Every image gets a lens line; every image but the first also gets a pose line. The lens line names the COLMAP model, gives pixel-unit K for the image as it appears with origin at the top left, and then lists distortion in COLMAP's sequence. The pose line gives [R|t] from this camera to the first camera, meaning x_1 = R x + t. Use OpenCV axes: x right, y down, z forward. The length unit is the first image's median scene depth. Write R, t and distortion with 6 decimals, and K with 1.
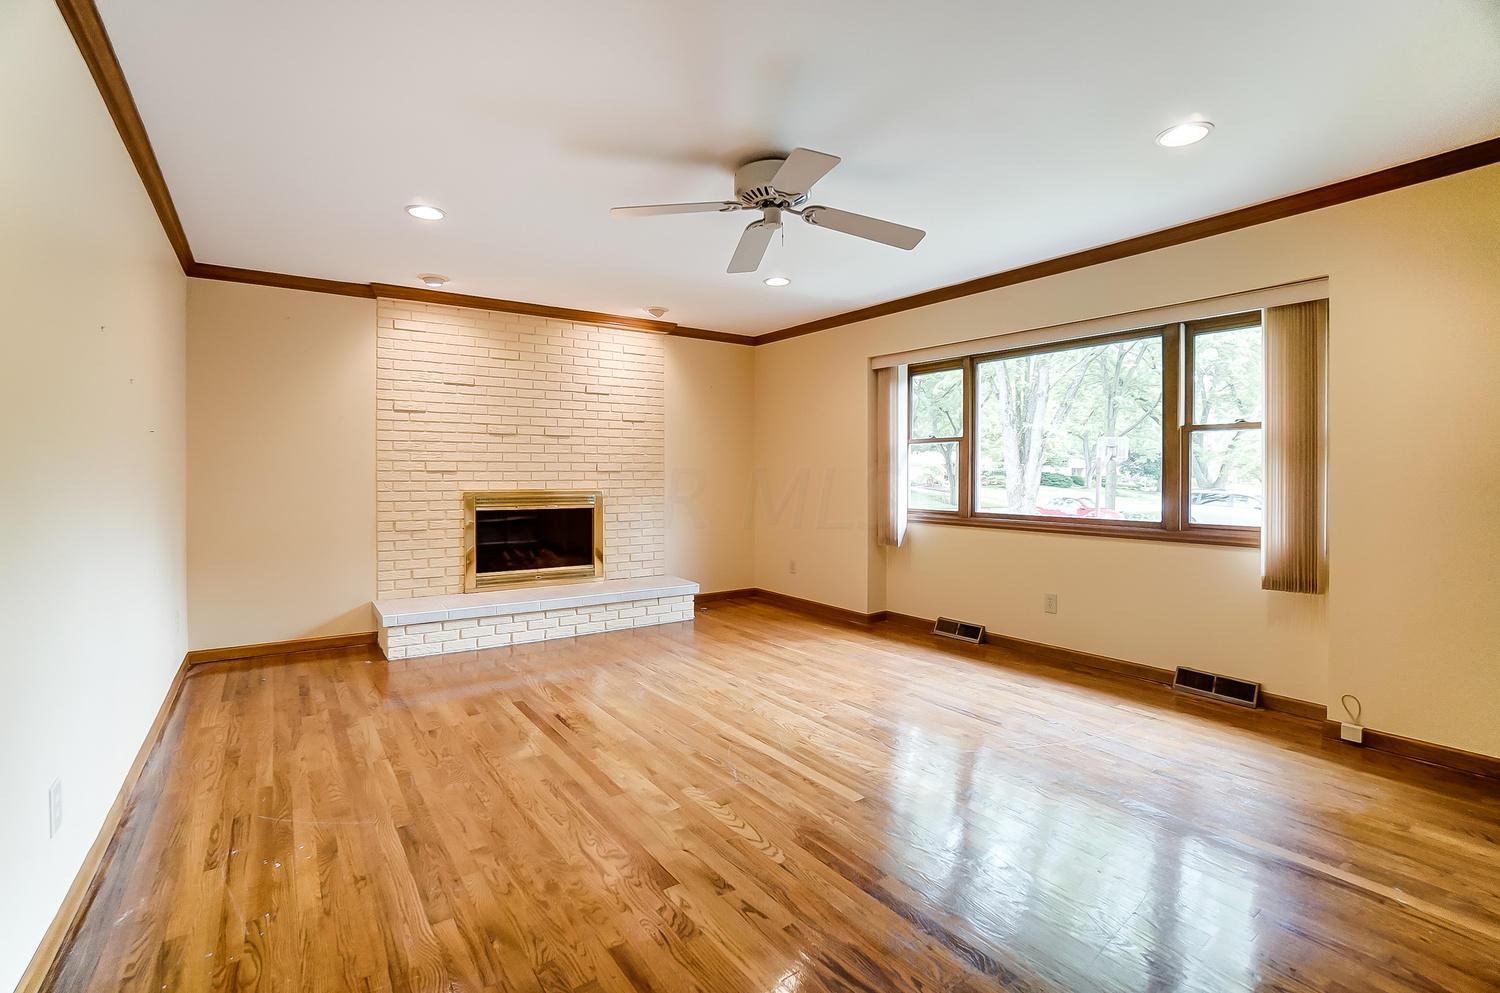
lens RADIAL K [[681.5, 0, 738.5], [0, 681.5, 516.5], [0, 0, 1]] dist [-0.052223, 0.000893]
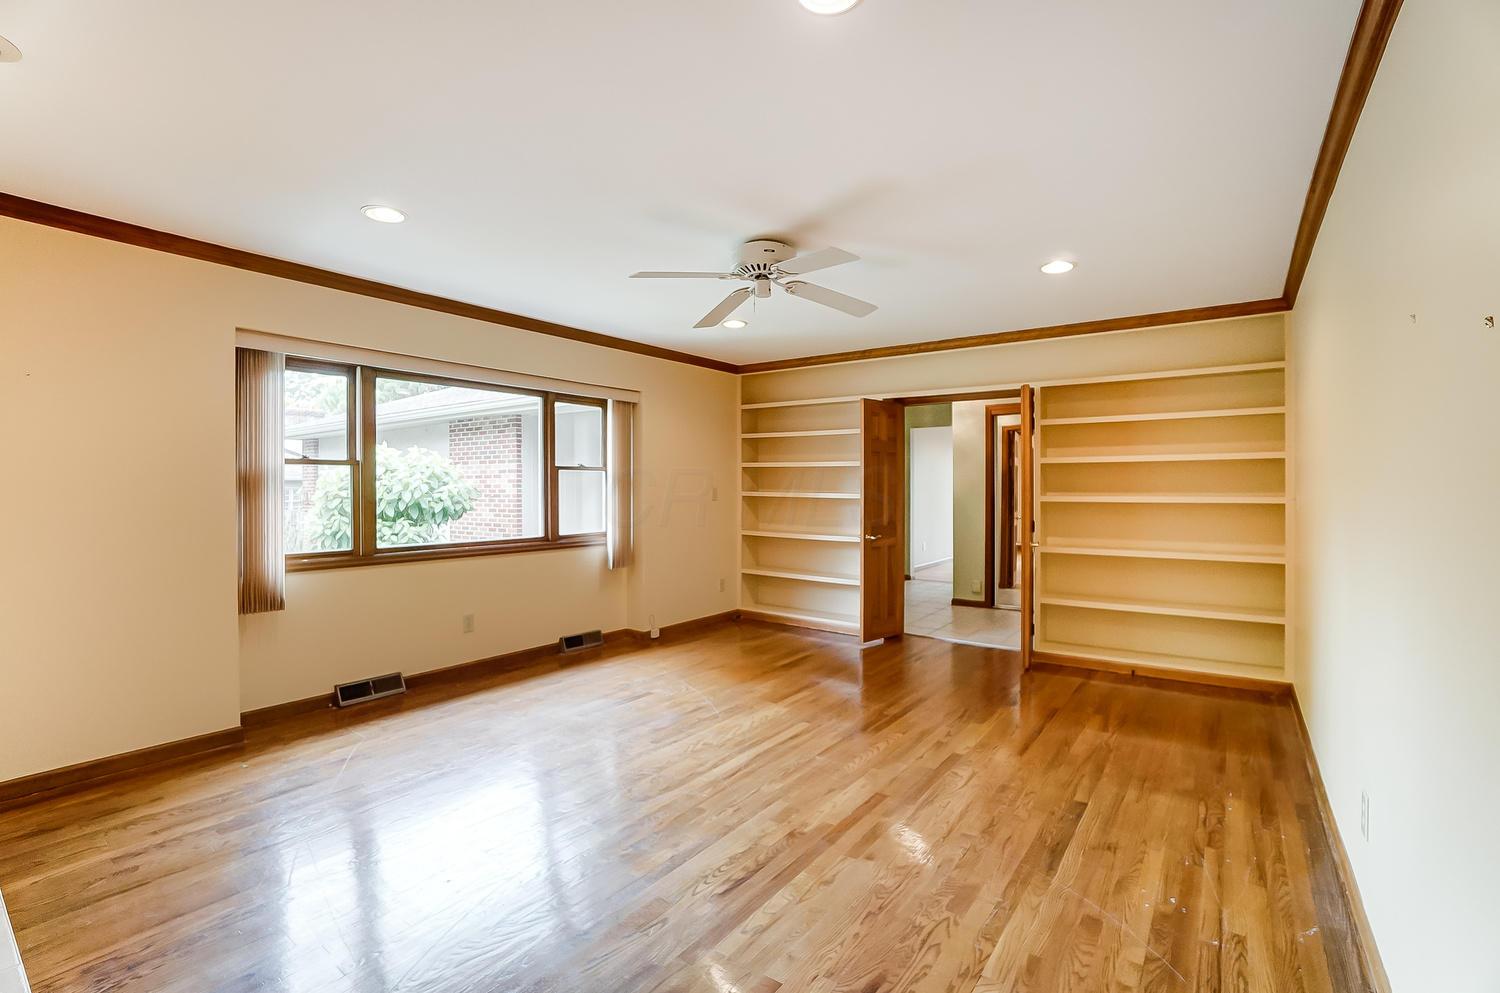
lens RADIAL K [[681.5, 0, 738.5], [0, 681.5, 516.5], [0, 0, 1]] dist [-0.052223, 0.000893]
pose [[-0.326426, -0.040983, 0.944334, -0.602566], [0.056335, 0.996440, 0.062718, -0.073092], [-0.943542, 0.073672, -0.322956, 0.815371]]
